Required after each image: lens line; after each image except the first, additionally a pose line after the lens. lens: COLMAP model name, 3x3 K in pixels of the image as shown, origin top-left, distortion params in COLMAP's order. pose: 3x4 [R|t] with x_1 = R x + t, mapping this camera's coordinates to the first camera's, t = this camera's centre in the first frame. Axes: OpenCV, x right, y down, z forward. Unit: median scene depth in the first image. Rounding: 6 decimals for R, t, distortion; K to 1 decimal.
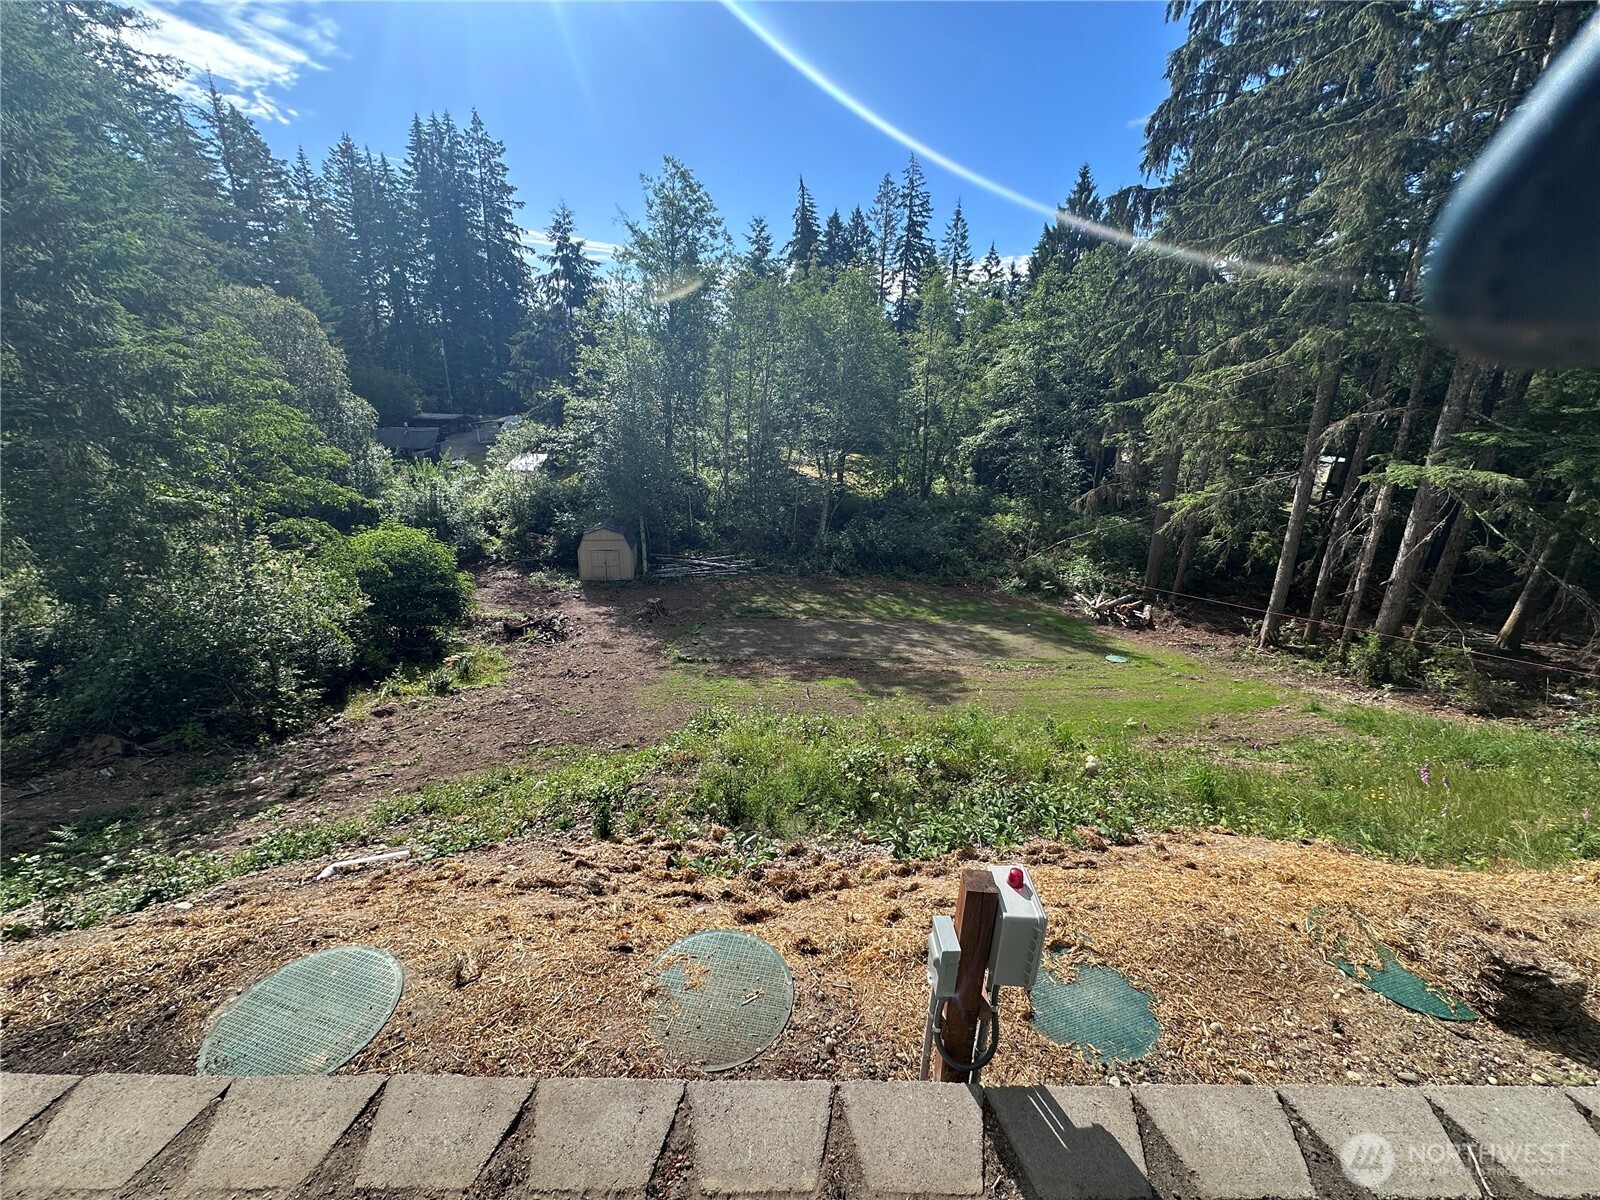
lens RADIAL K [[639.1, 0, 800.6], [0, 639.1, 598.4], [0, 0, 1]] dist [-0.001156, 0.000301]
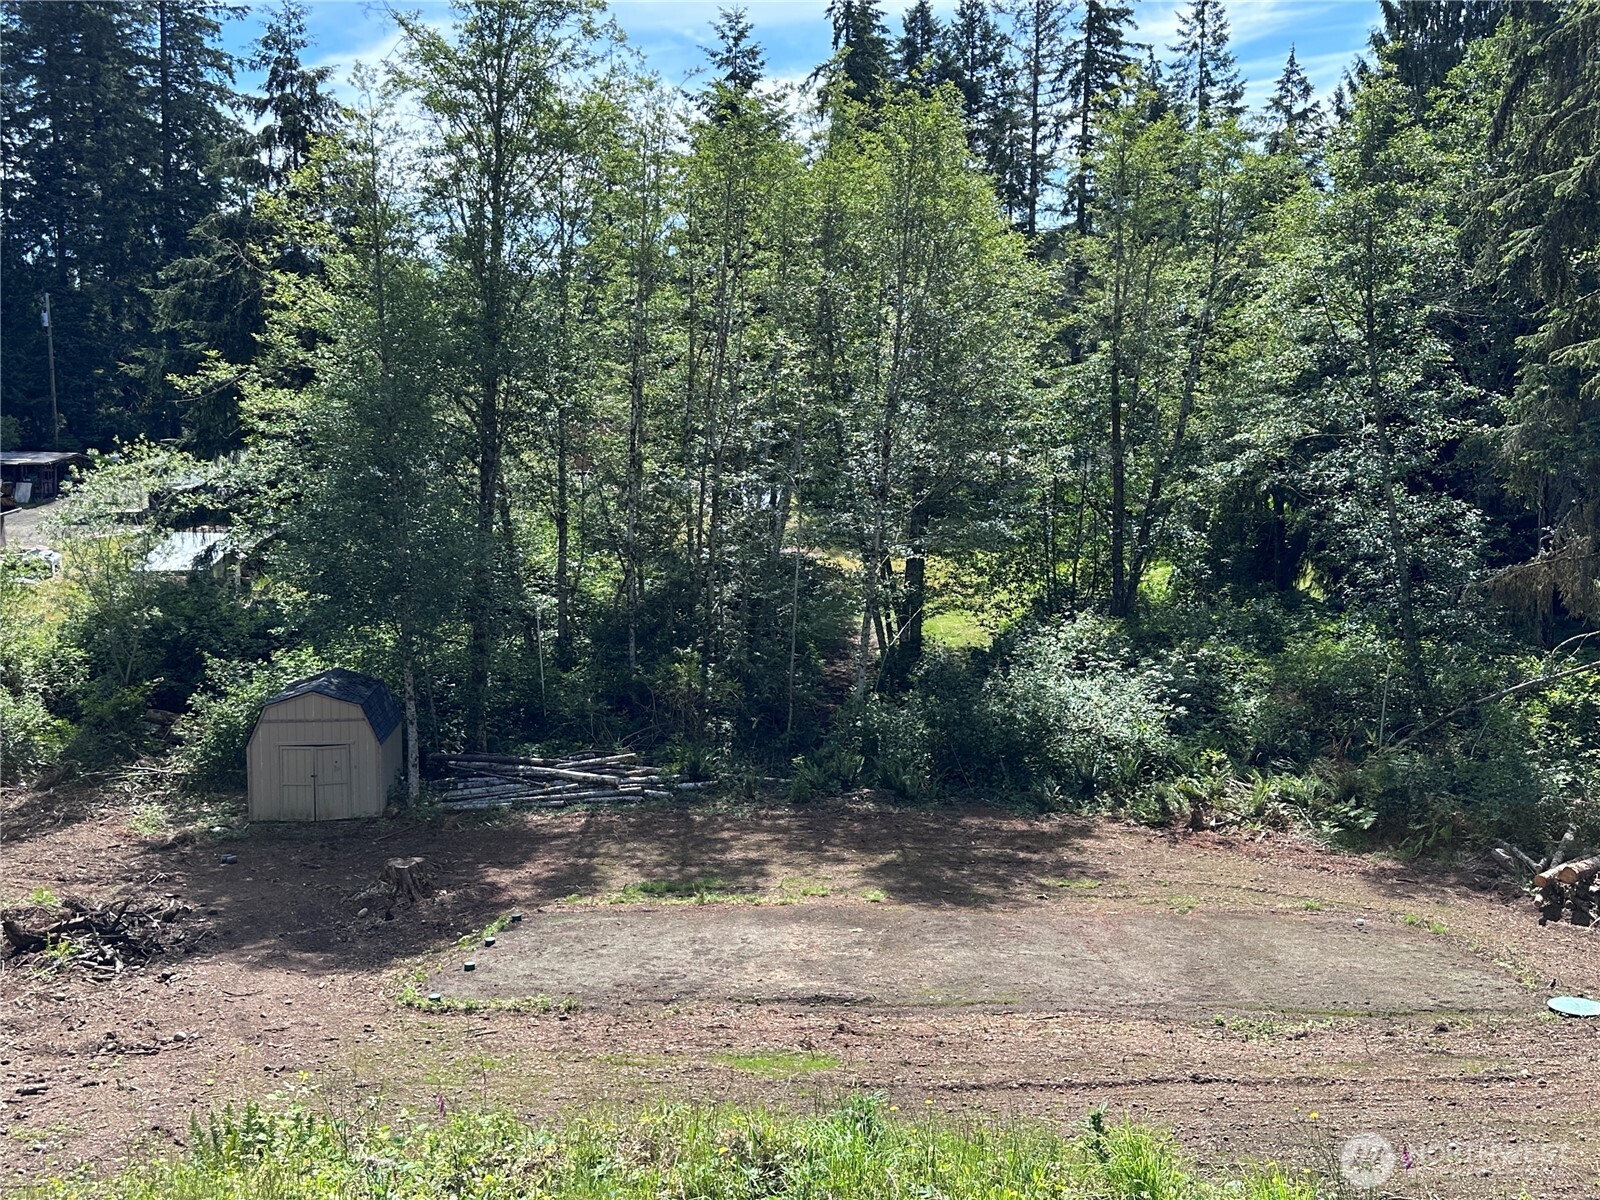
lens RADIAL K [[1525.4, 0, 795.8], [0, 1525.4, 595.1], [0, 0, 1]] dist [0.049209, 0.000000]
pose [[0.997825, -0.018184, -0.063362, 0.028918], [0.006120, 0.982602, -0.185623, 0.006421], [0.065635, 0.184832, 0.980576, 0.014288]]
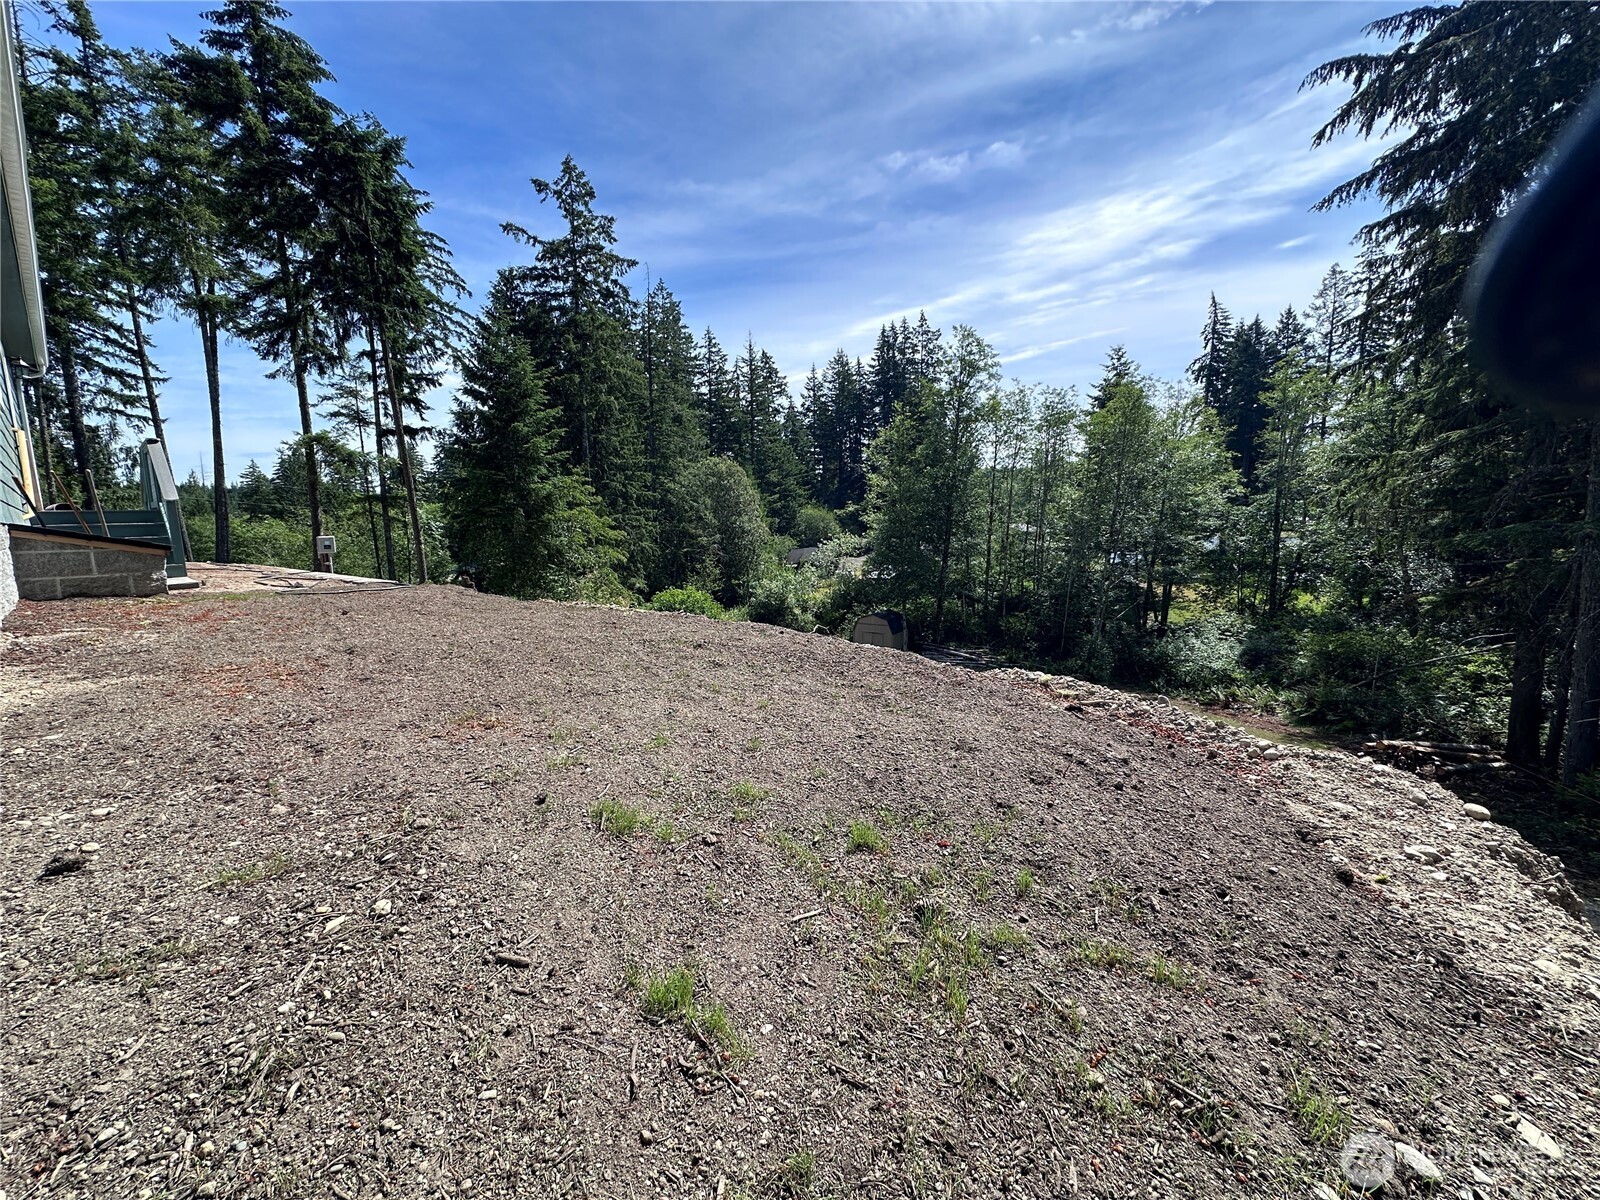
lens RADIAL K [[639.1, 0, 797.9], [0, 639.1, 595.4], [0, 0, 1]] dist [-0.001156, 0.000301]
pose [[0.773435, 0.037908, -0.632741, 0.149778], [-0.165445, 0.975682, -0.143779, 0.022959], [0.611904, 0.215887, 0.760898, -0.012285]]
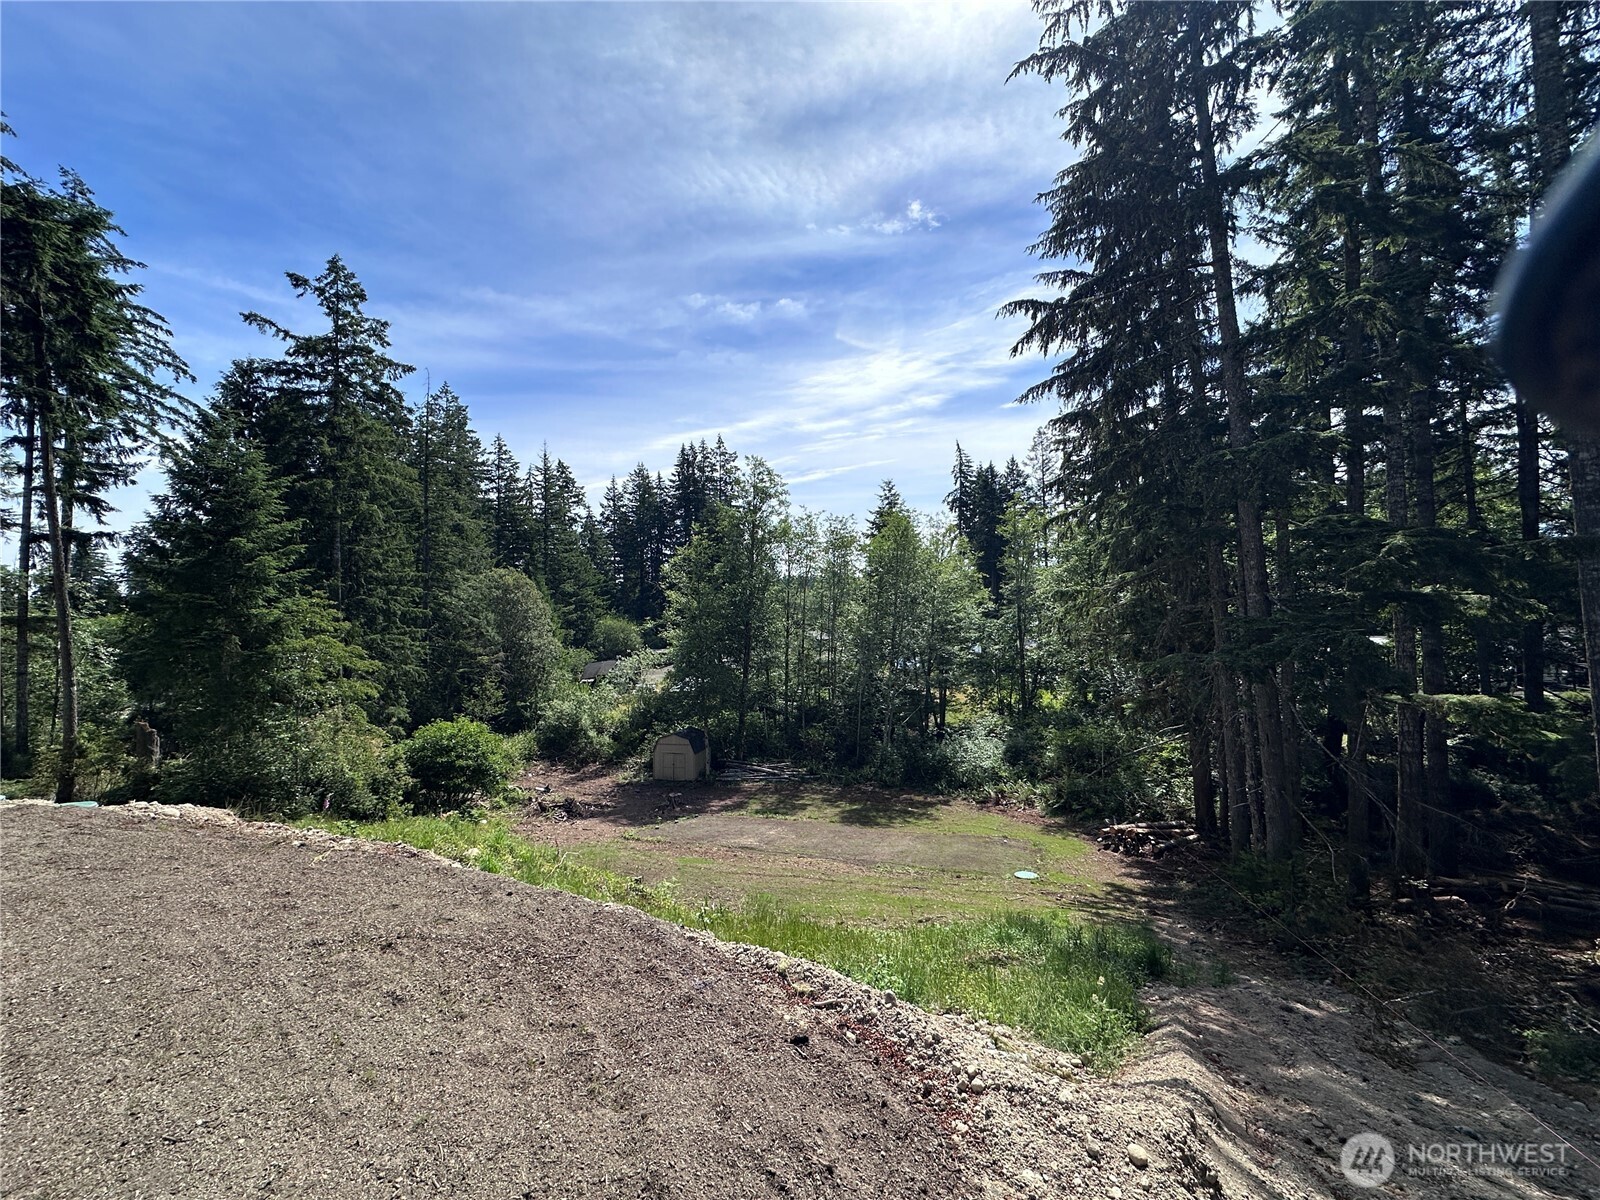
lens RADIAL K [[639.1, 0, 799.7], [0, 639.1, 593.7], [0, 0, 1]] dist [-0.001156, 0.000301]
pose [[0.927487, -0.062932, -0.368520, 0.152208], [-0.072038, 0.937174, -0.341345, 0.014392], [0.366849, 0.343140, 0.864683, -0.011508]]
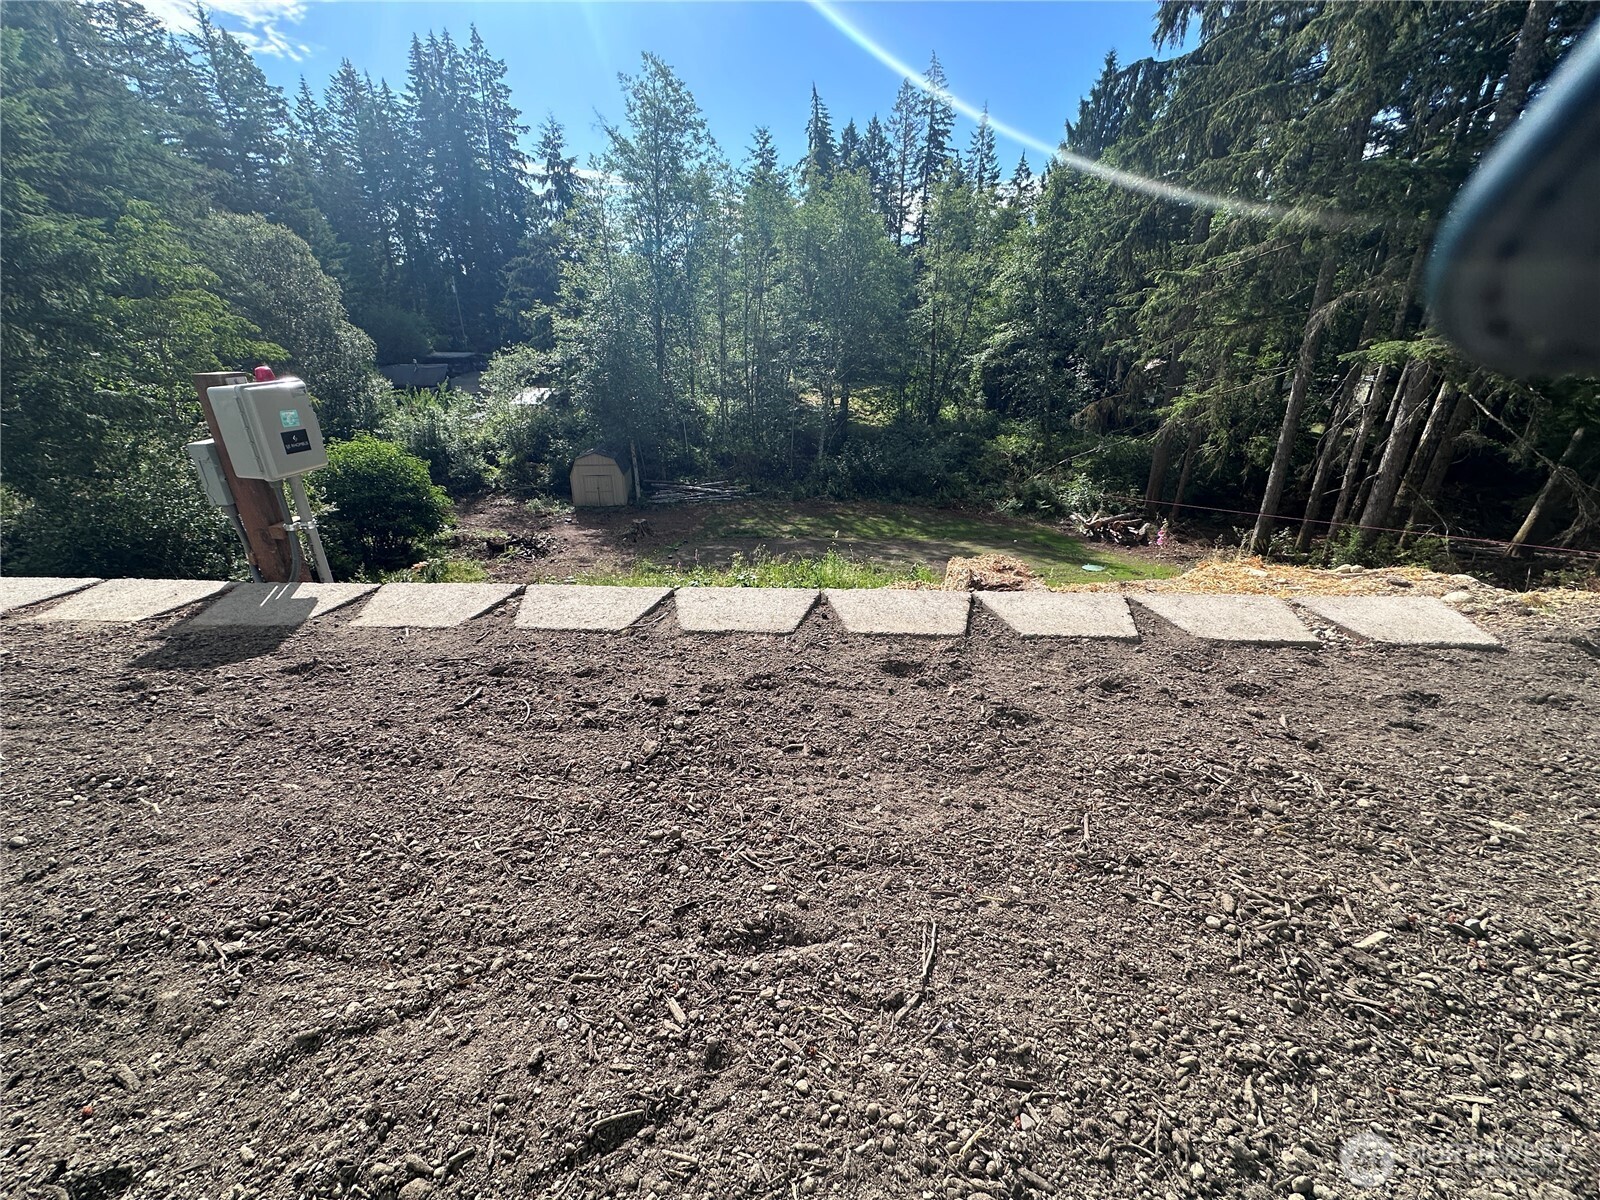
lens RADIAL K [[639.1, 0, 800.5], [0, 639.1, 599.4], [0, 0, 1]] dist [-0.001156, 0.000301]
pose [[0.998723, -0.003995, -0.050368, 0.026802], [0.008237, 0.996406, 0.084308, 0.015550], [0.049851, -0.084616, 0.995166, 0.000544]]
